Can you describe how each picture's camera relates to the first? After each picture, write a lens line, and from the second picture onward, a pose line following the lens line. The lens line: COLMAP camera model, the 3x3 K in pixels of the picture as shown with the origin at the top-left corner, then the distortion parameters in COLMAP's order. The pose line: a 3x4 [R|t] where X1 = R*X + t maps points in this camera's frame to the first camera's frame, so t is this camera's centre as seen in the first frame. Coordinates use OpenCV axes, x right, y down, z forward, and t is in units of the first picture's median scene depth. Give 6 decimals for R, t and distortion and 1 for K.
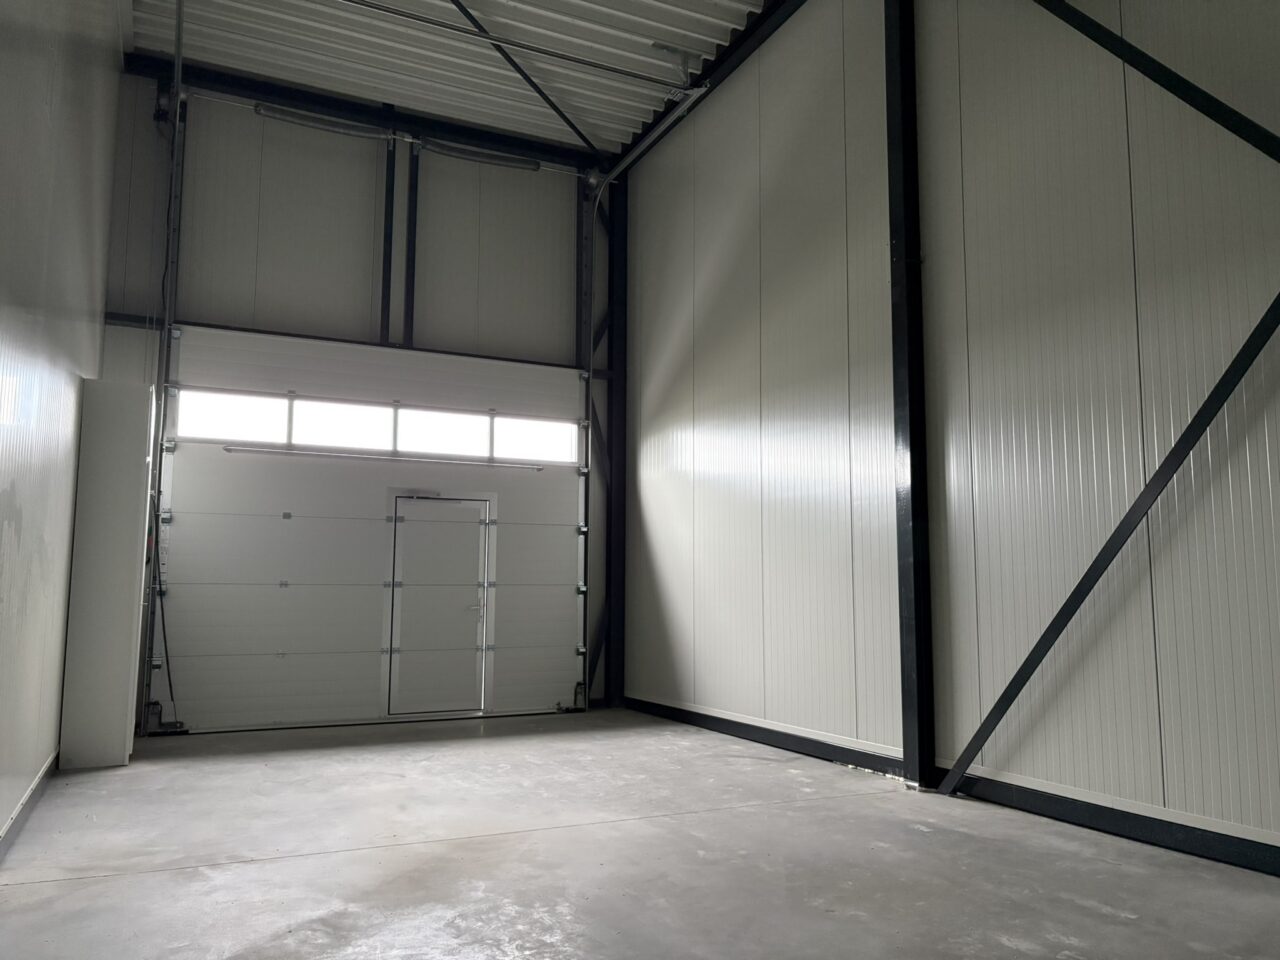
lens RADIAL K [[934.4, 0, 640.0], [0, 934.4, 480.0], [0, 0, 1]] dist [0.033628, -0.007229]
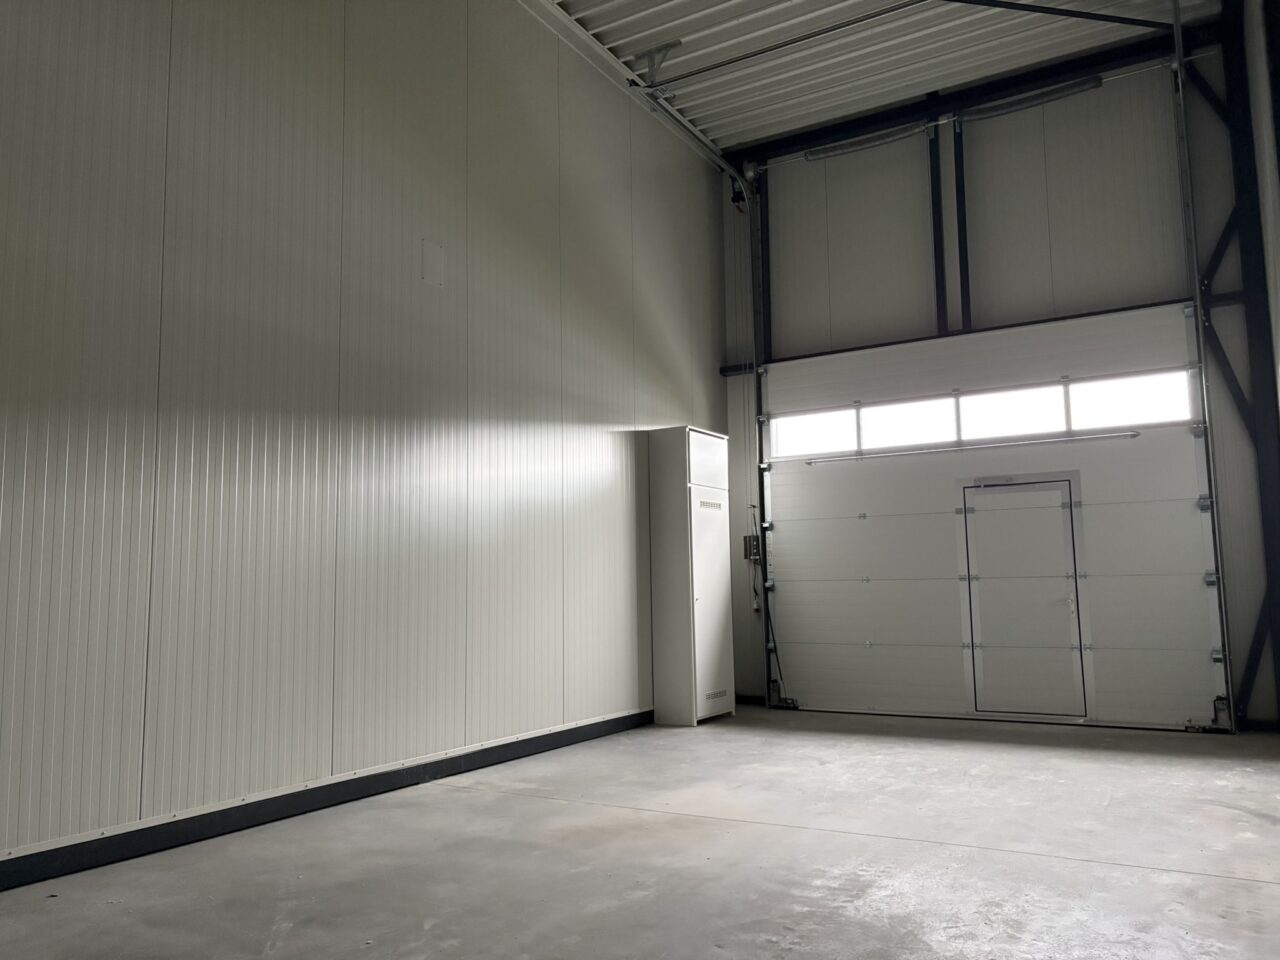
lens RADIAL K [[934.4, 0, 640.0], [0, 934.4, 480.0], [0, 0, 1]] dist [0.033628, -0.007229]
pose [[0.581780, -0.107818, -0.806168, 0.353909], [0.115704, 0.992065, -0.049181, 0.020257], [0.805074, -0.064664, 0.589639, 0.165033]]
